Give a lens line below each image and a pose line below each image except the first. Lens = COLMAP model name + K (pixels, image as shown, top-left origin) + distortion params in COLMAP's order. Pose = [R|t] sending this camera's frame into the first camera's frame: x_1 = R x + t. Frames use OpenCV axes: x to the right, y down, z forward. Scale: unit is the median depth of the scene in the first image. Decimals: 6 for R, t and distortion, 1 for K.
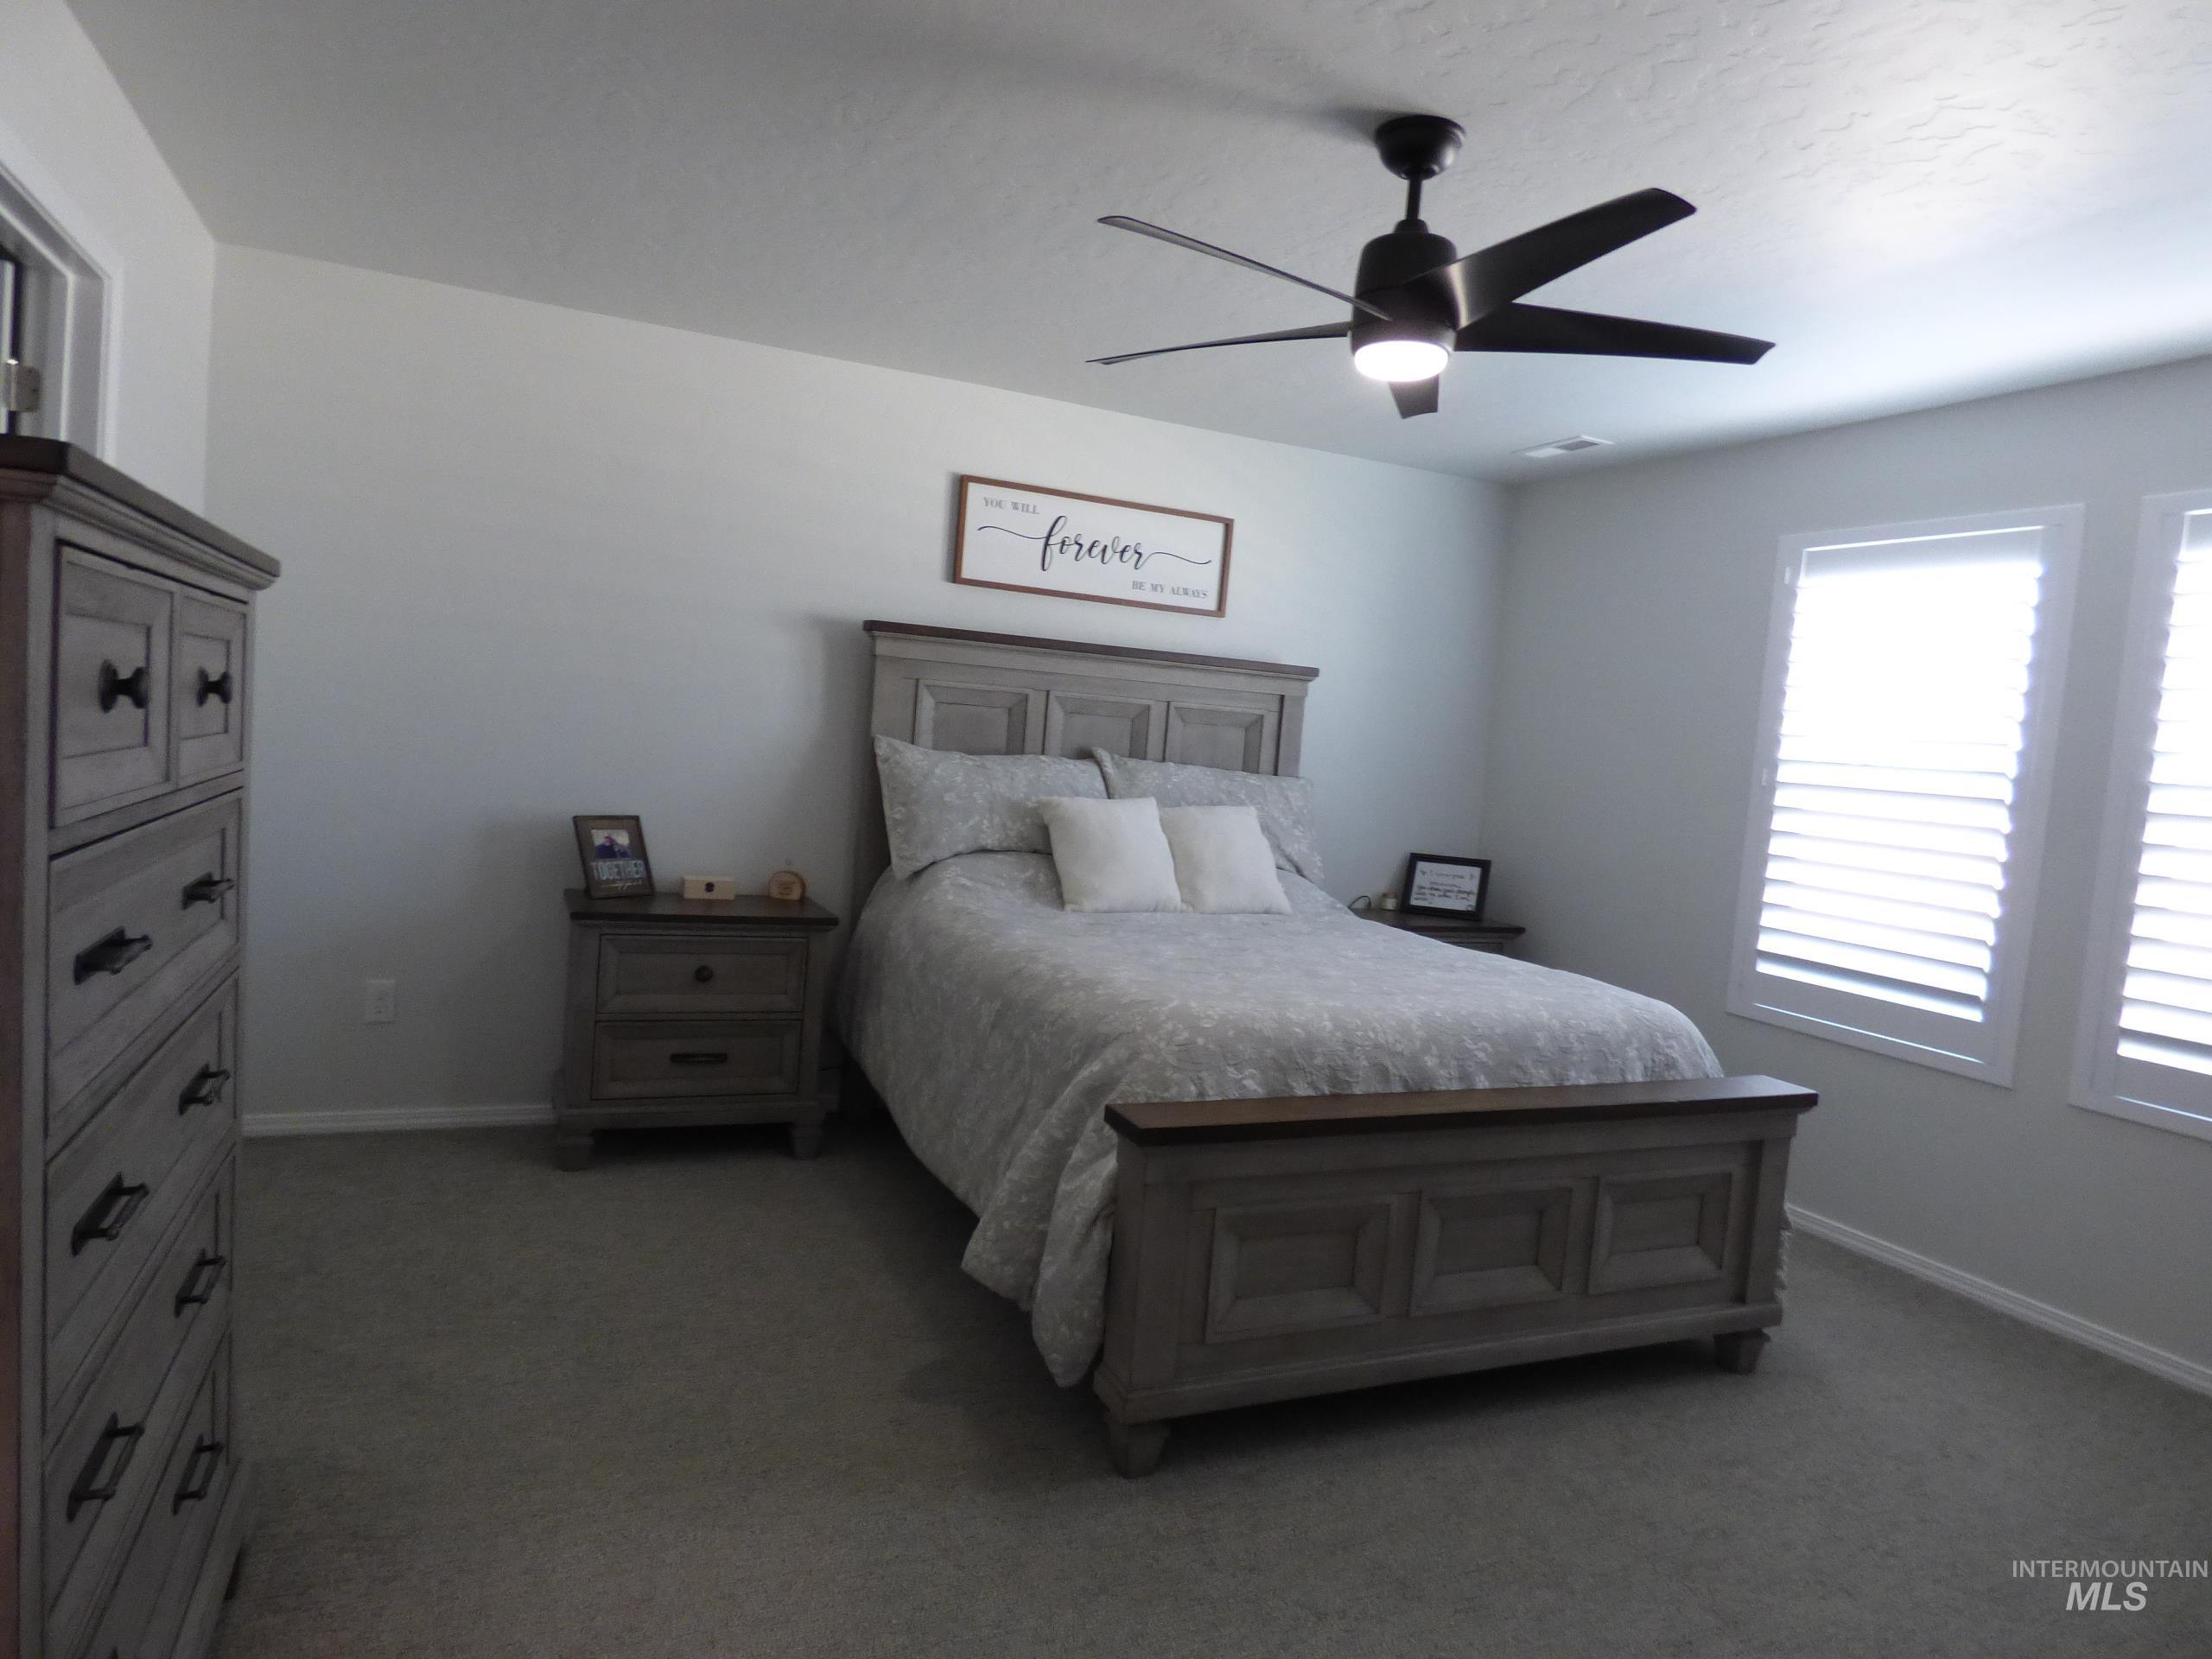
lens RADIAL K [[1345.8, 0, 1100.2], [0, 1345.8, 830.2], [0, 0, 1]] dist [-0.019492, 0.000813]
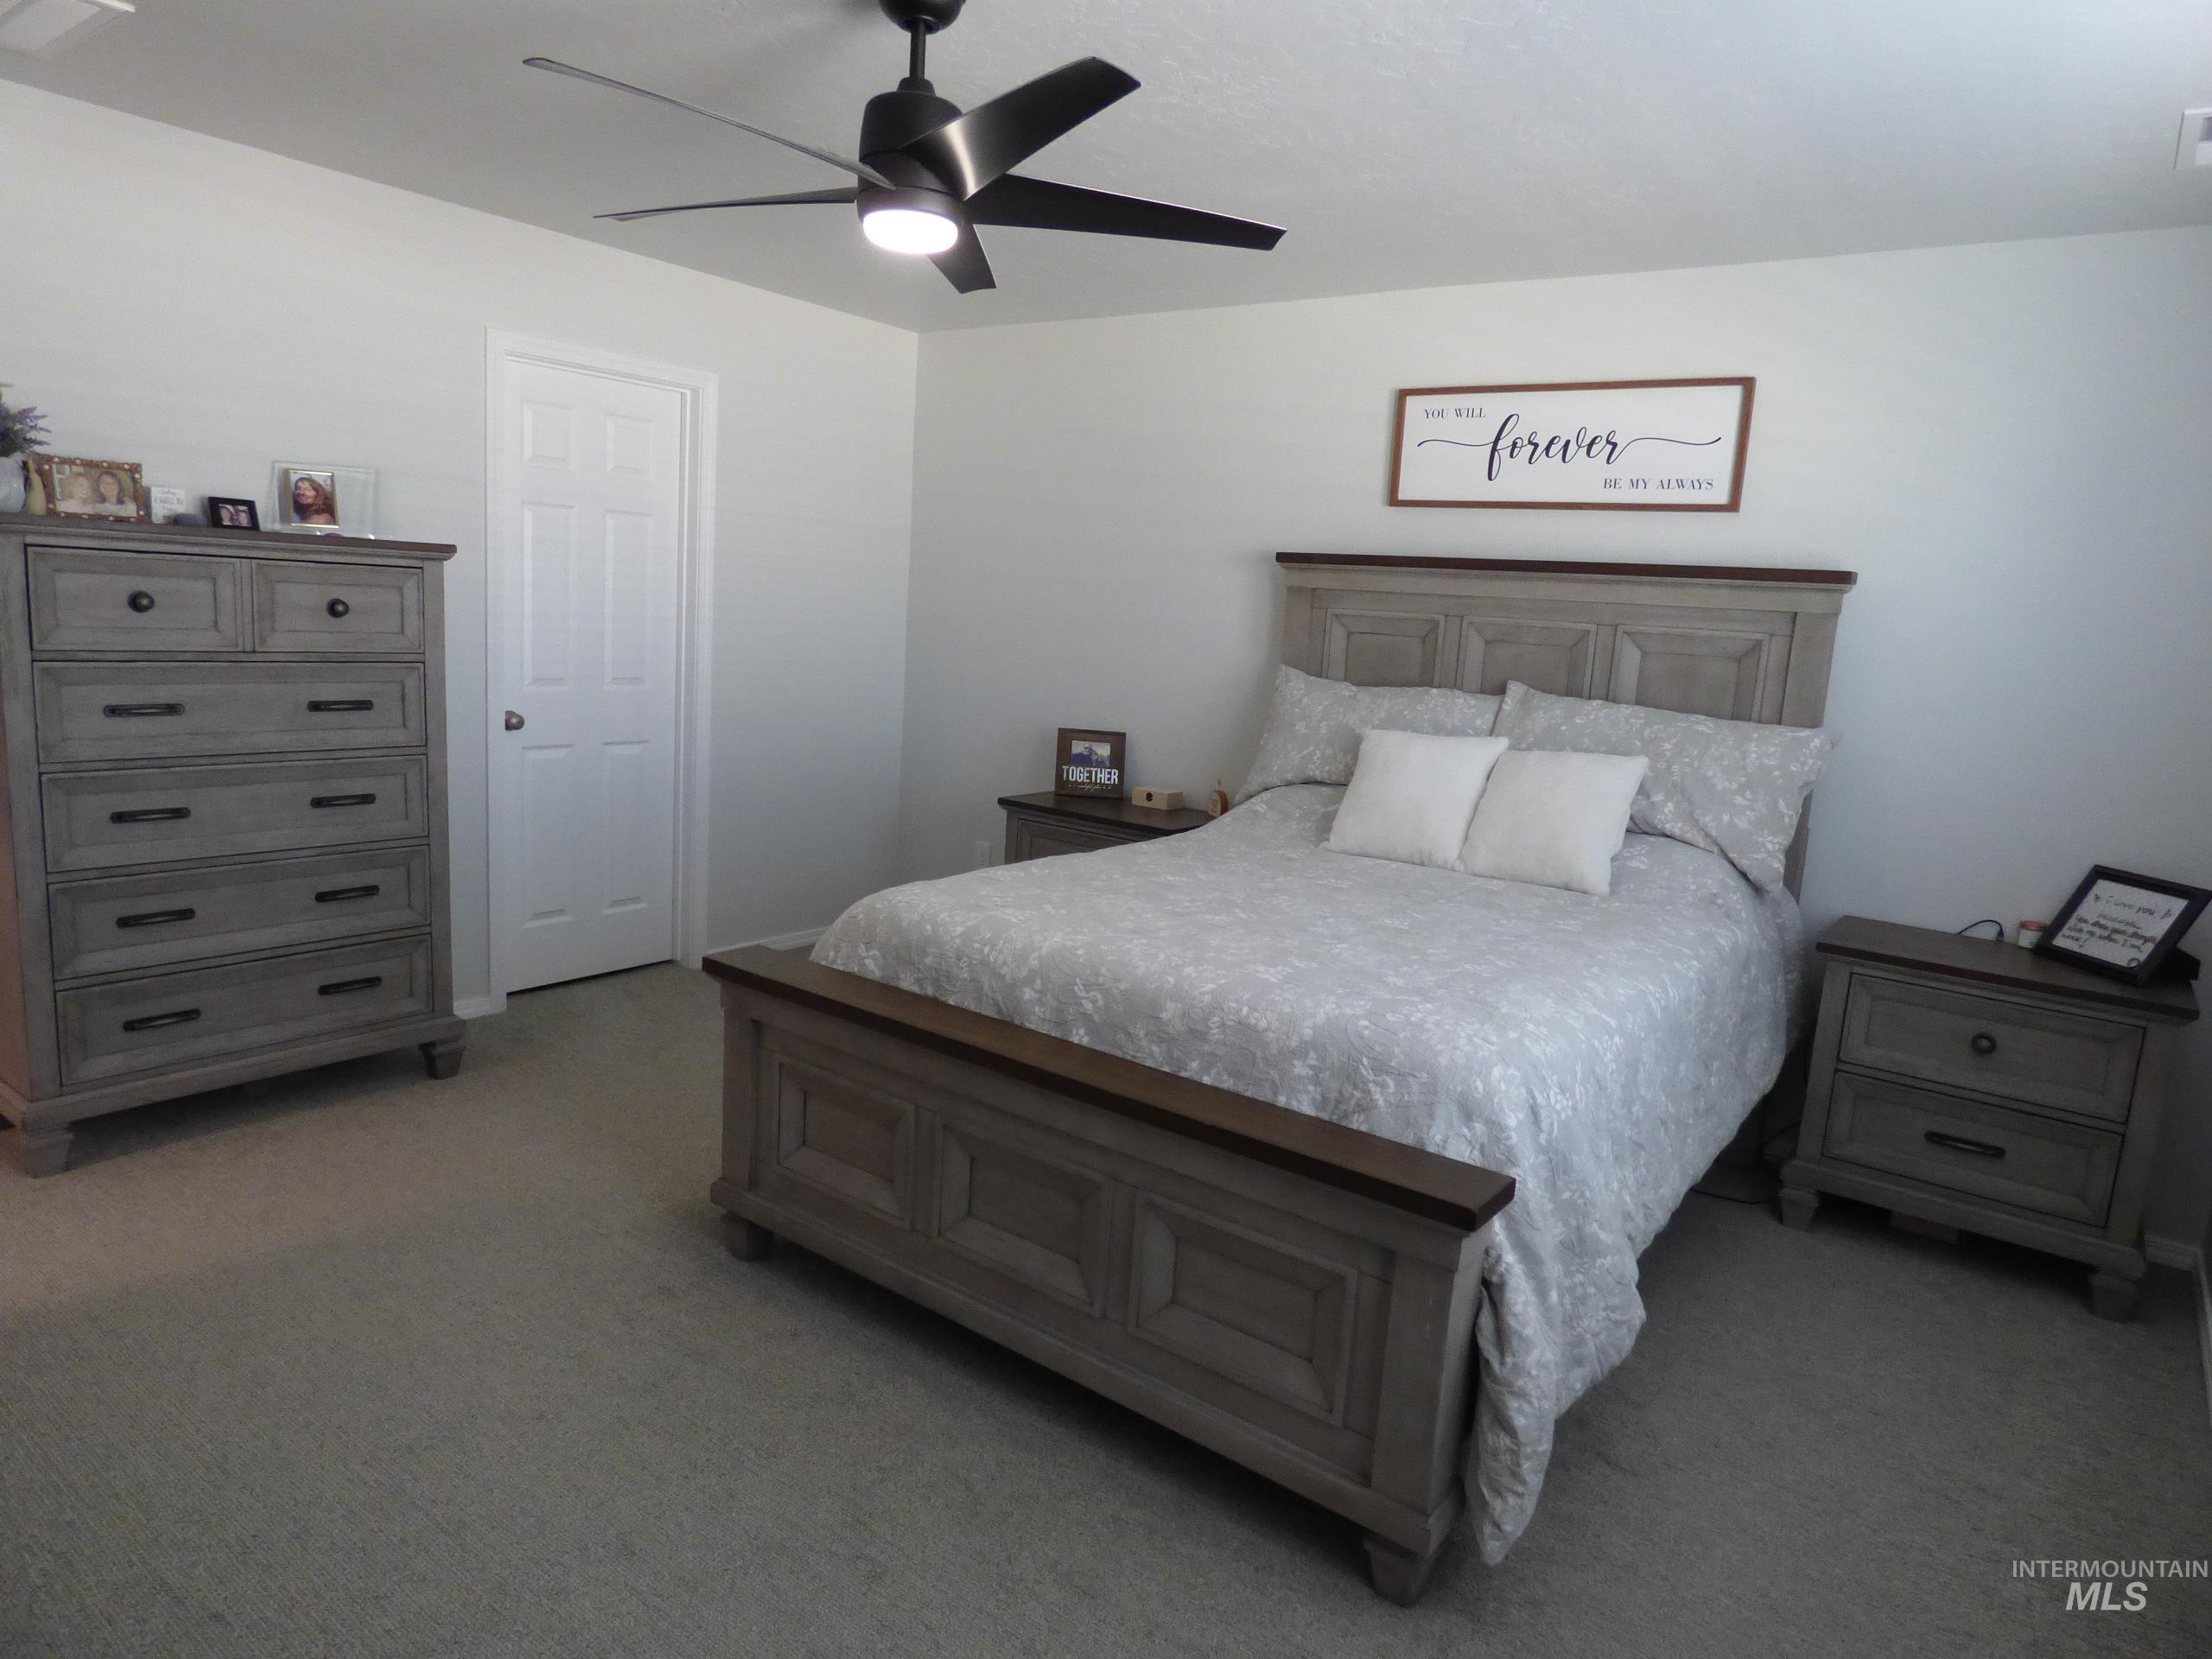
lens RADIAL K [[1345.8, 0, 1100.2], [0, 1345.8, 830.2], [0, 0, 1]] dist [-0.019492, 0.000813]
pose [[0.491731, 0.096853, -0.865344, 0.632891], [-0.084358, 0.994419, 0.063363, 0.001051], [0.866651, 0.041841, 0.497157, 0.359118]]
